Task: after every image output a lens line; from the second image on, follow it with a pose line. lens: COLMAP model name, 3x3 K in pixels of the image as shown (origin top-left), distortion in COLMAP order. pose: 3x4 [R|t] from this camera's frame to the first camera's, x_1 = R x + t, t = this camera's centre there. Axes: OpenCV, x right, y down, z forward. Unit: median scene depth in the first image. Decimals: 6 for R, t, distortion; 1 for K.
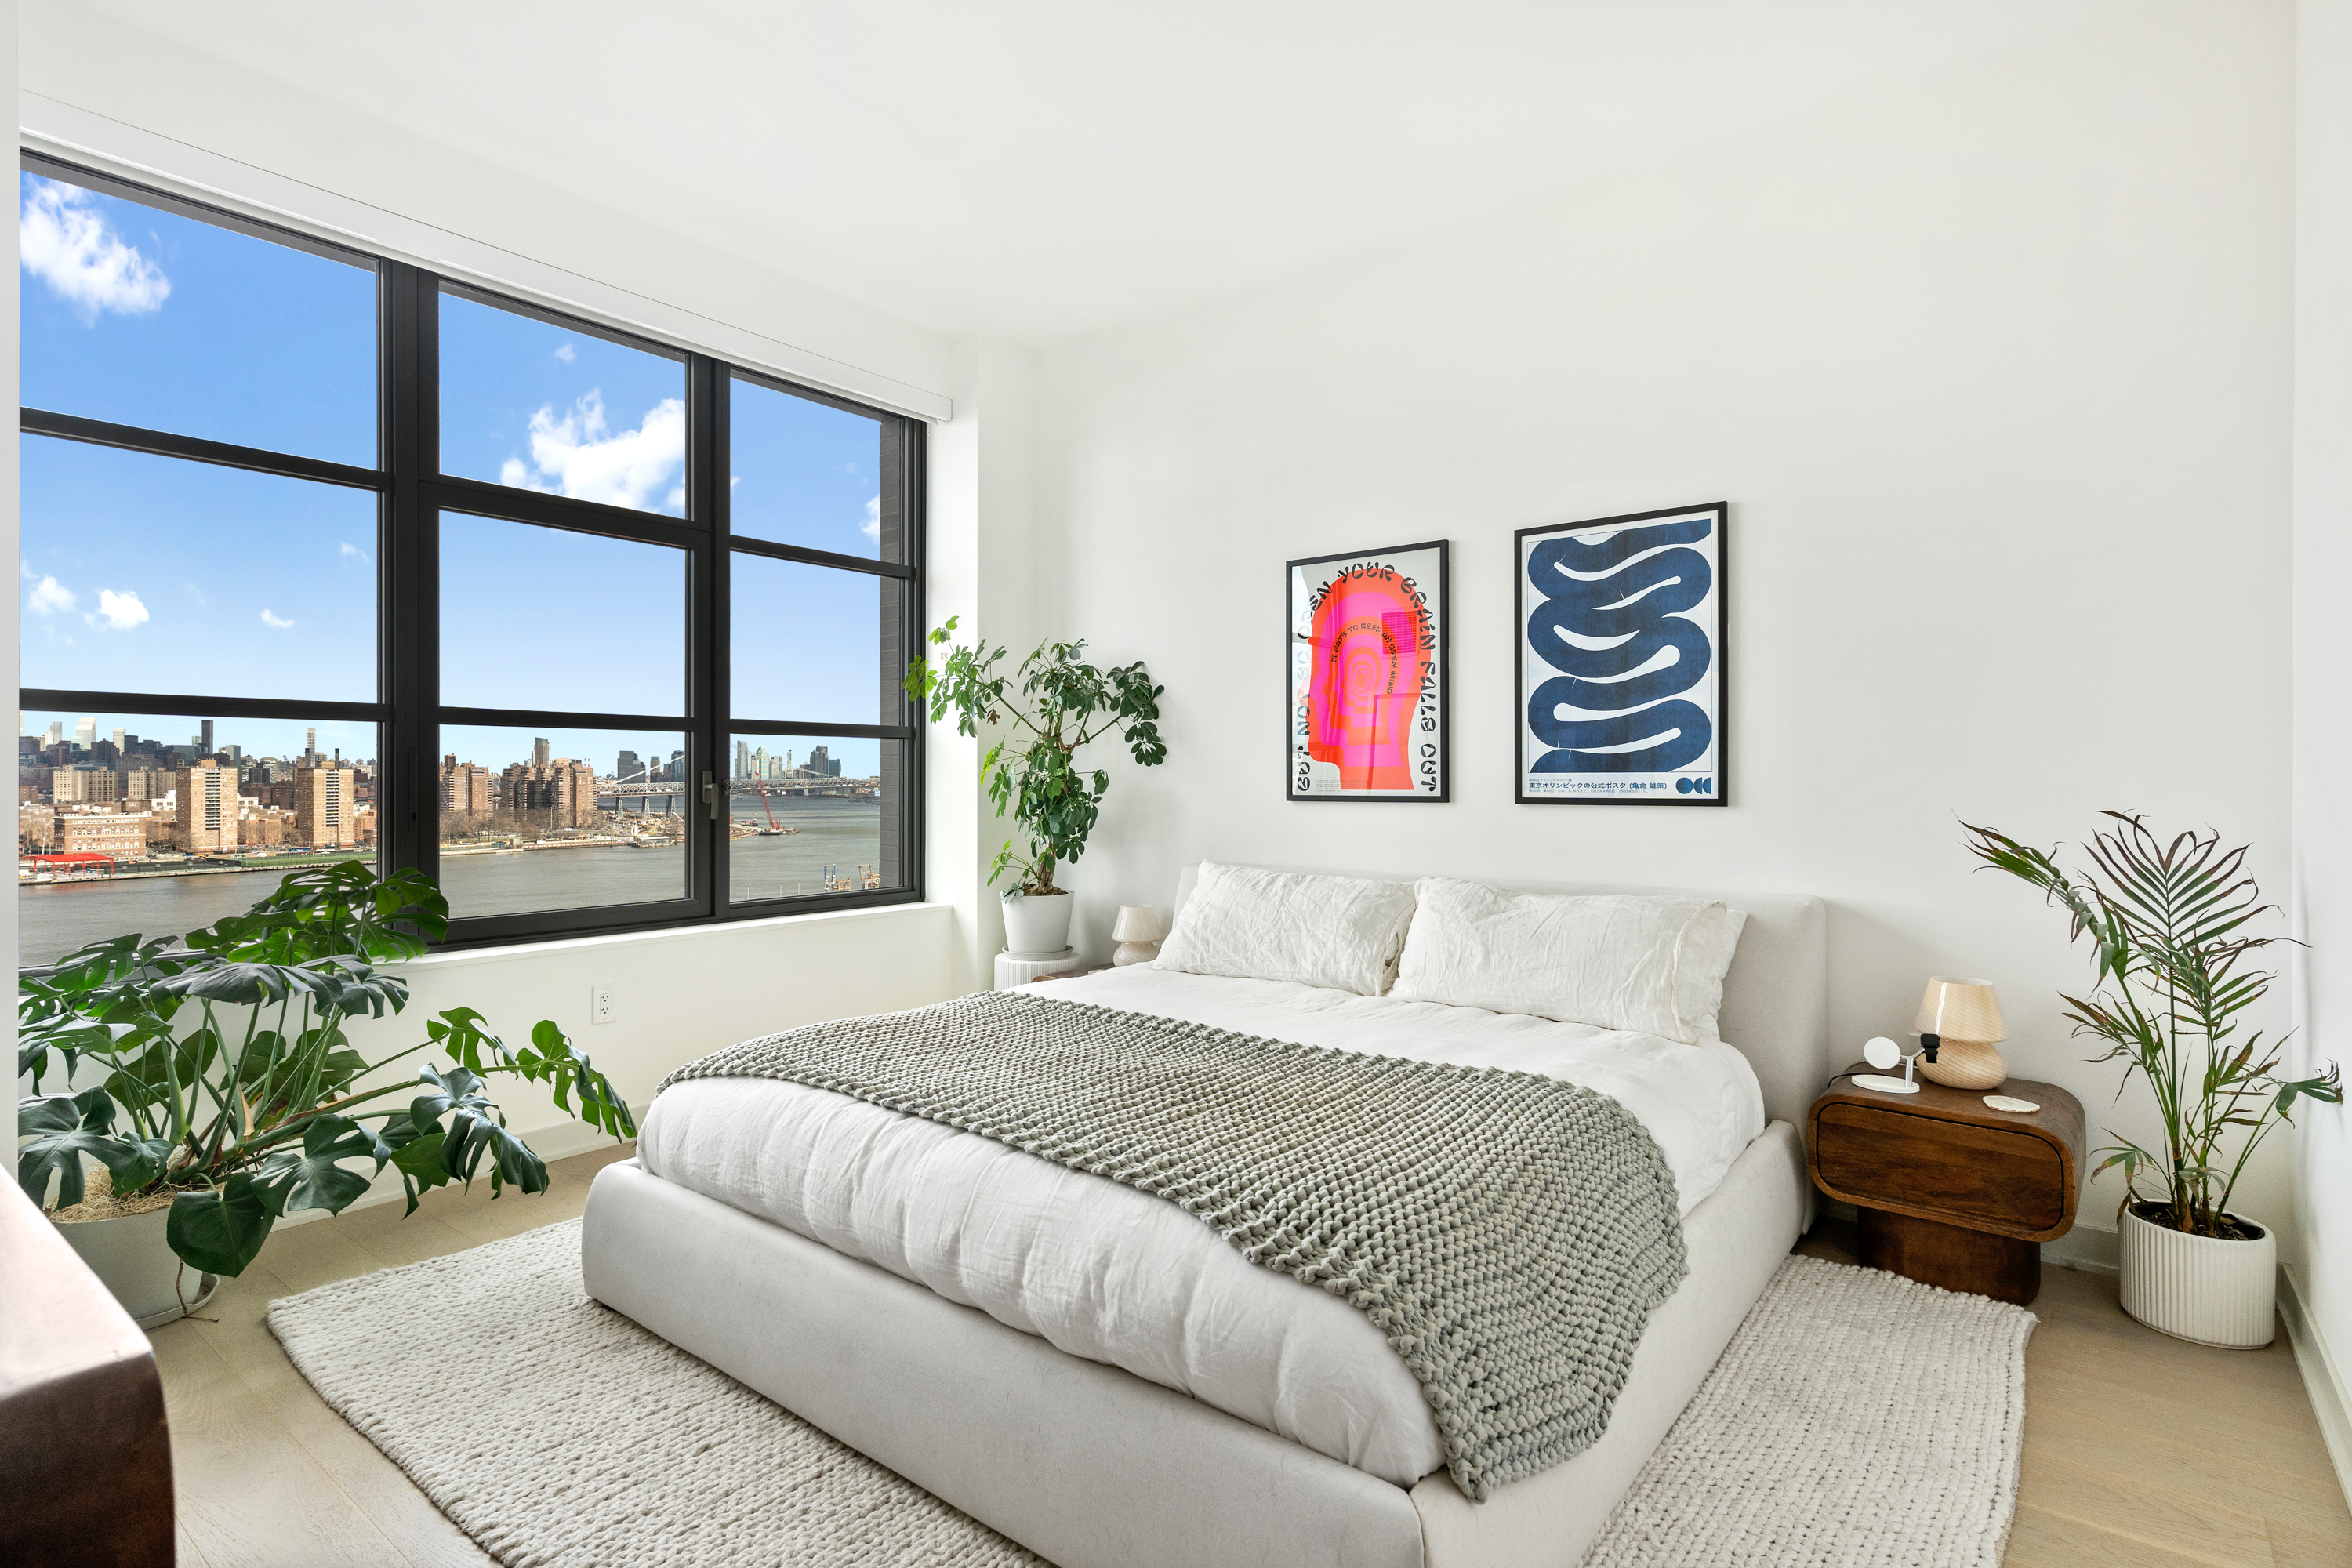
lens RADIAL K [[1192.1, 0, 1174.3], [0, 1192.1, 784.3], [0, 0, 1]] dist [0.006670, 0.000244]
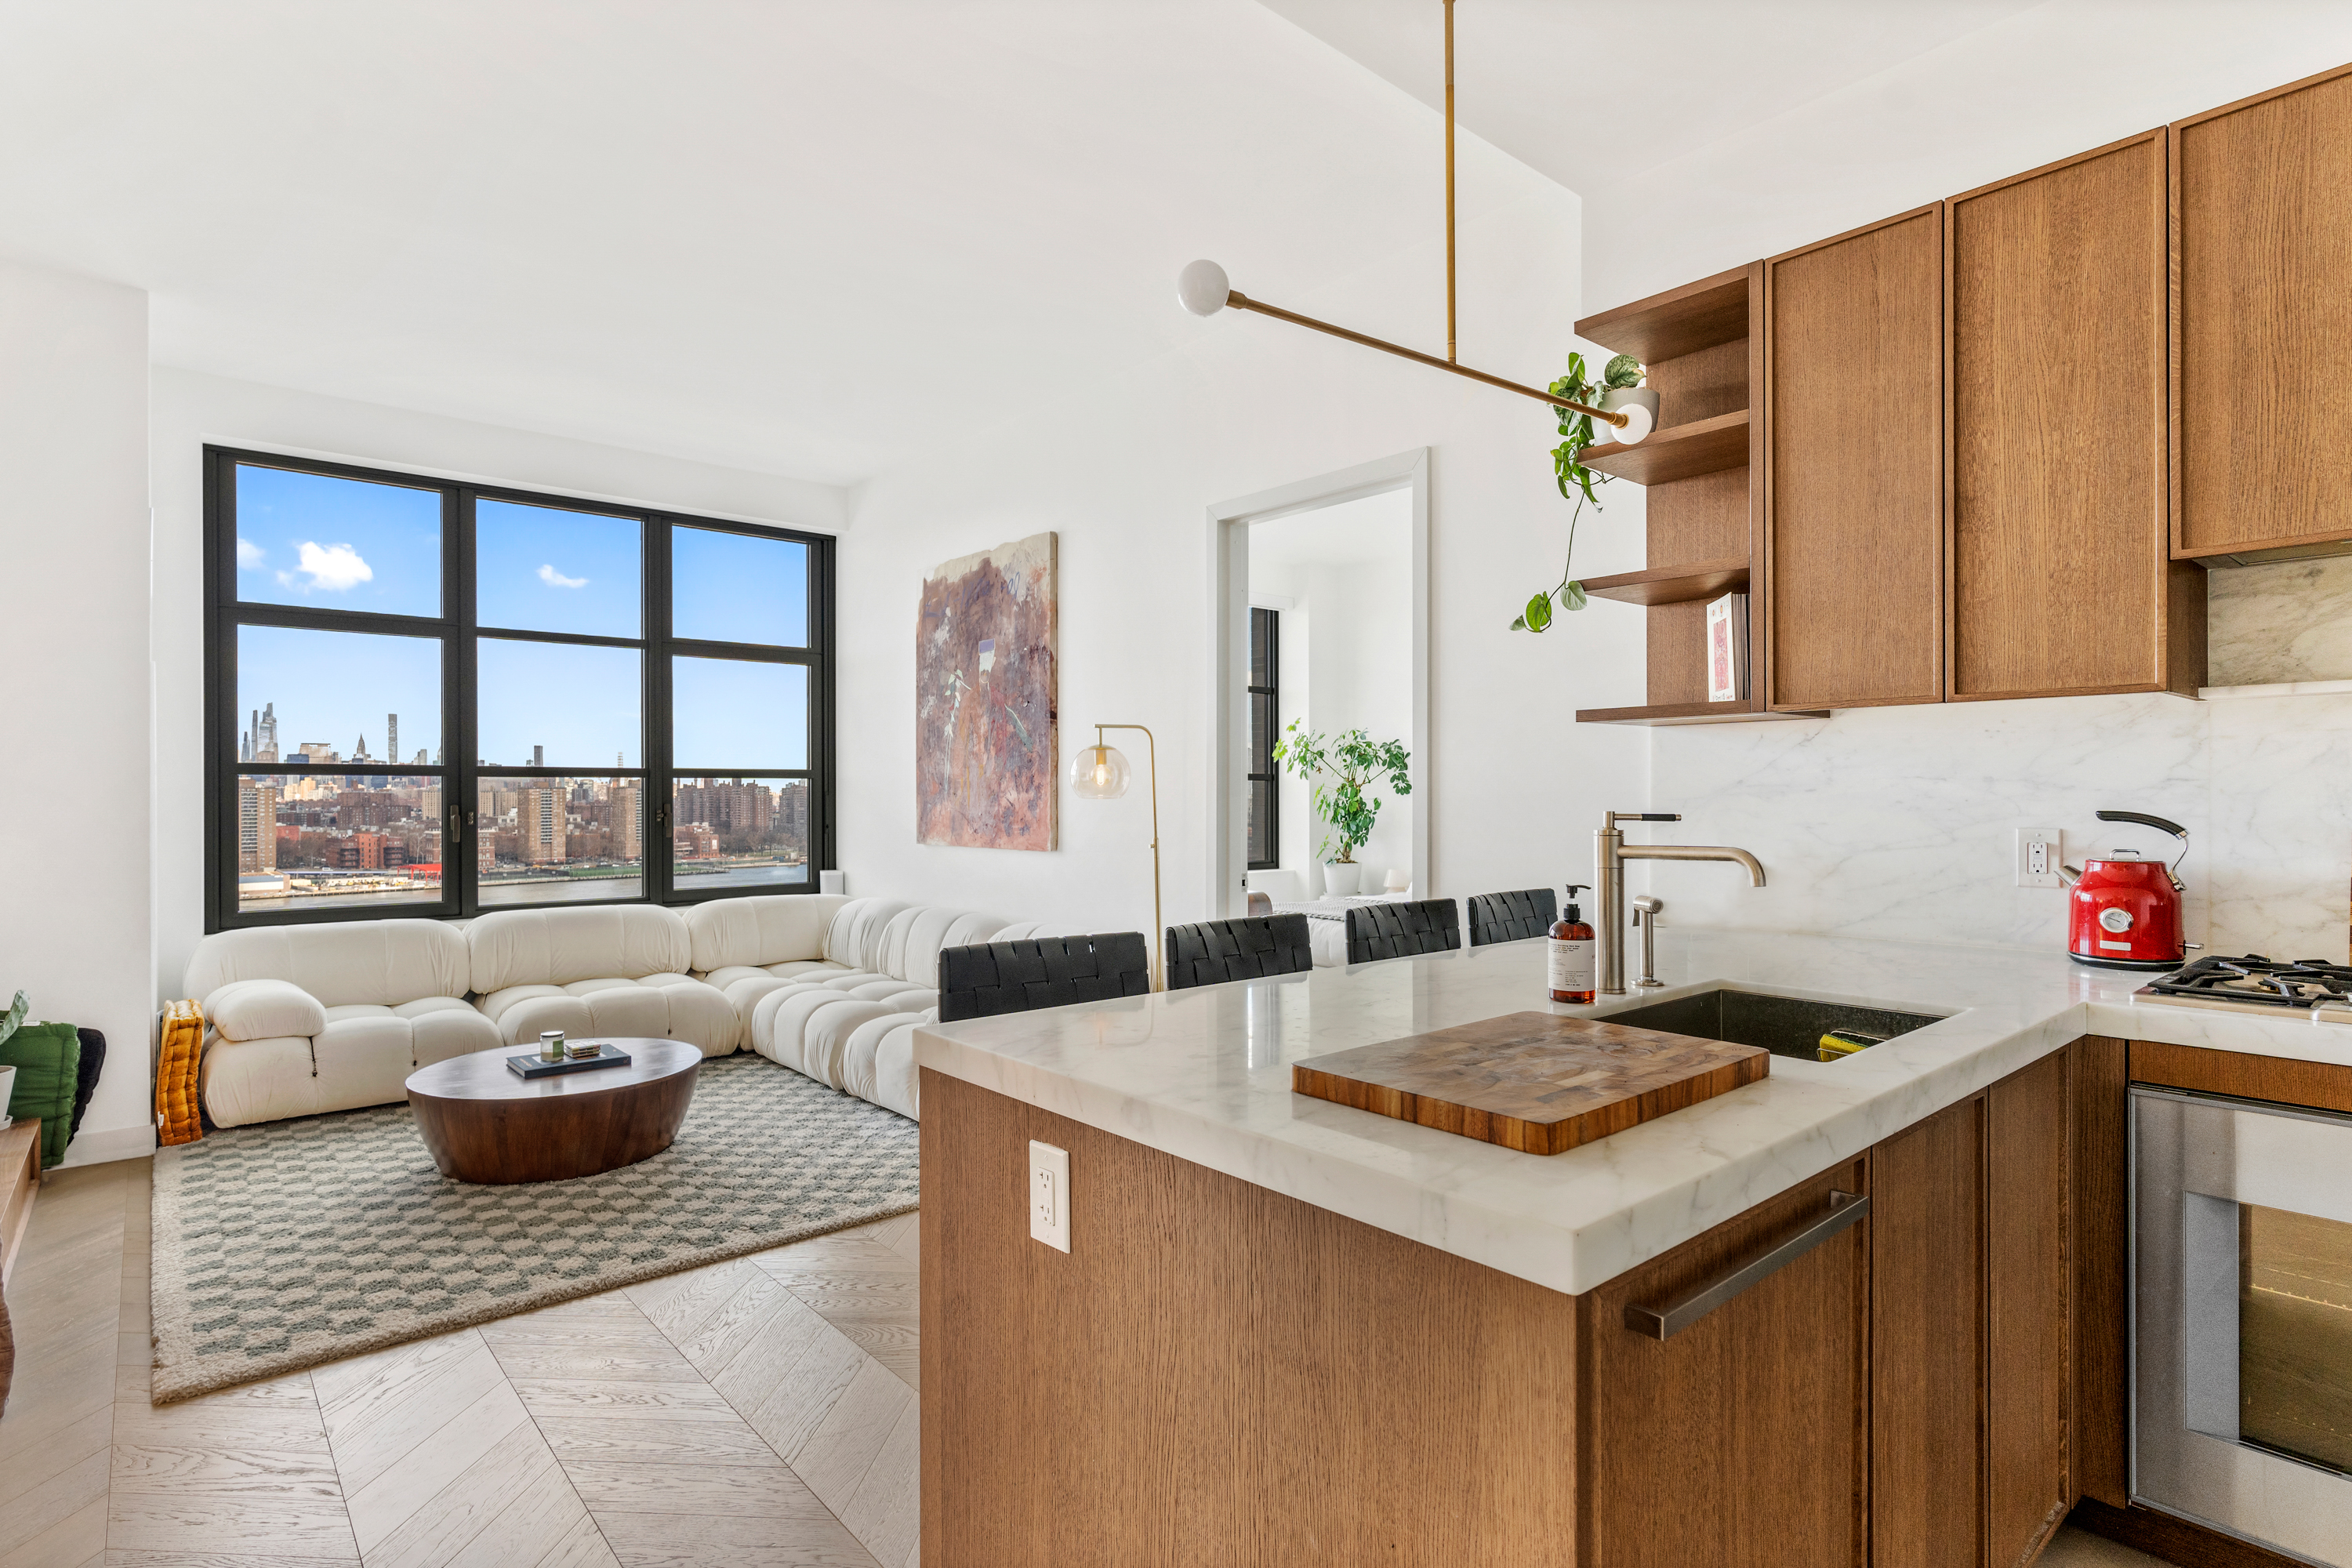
lens RADIAL K [[1192.1, 0, 1178.6], [0, 1192.1, 797.8], [0, 0, 1]] dist [0.006670, 0.000244]
pose [[0.981885, -0.004585, -0.189422, -0.011780], [0.004172, 0.999988, -0.002578, -0.007843], [0.189431, 0.001741, 0.981892, -0.912877]]
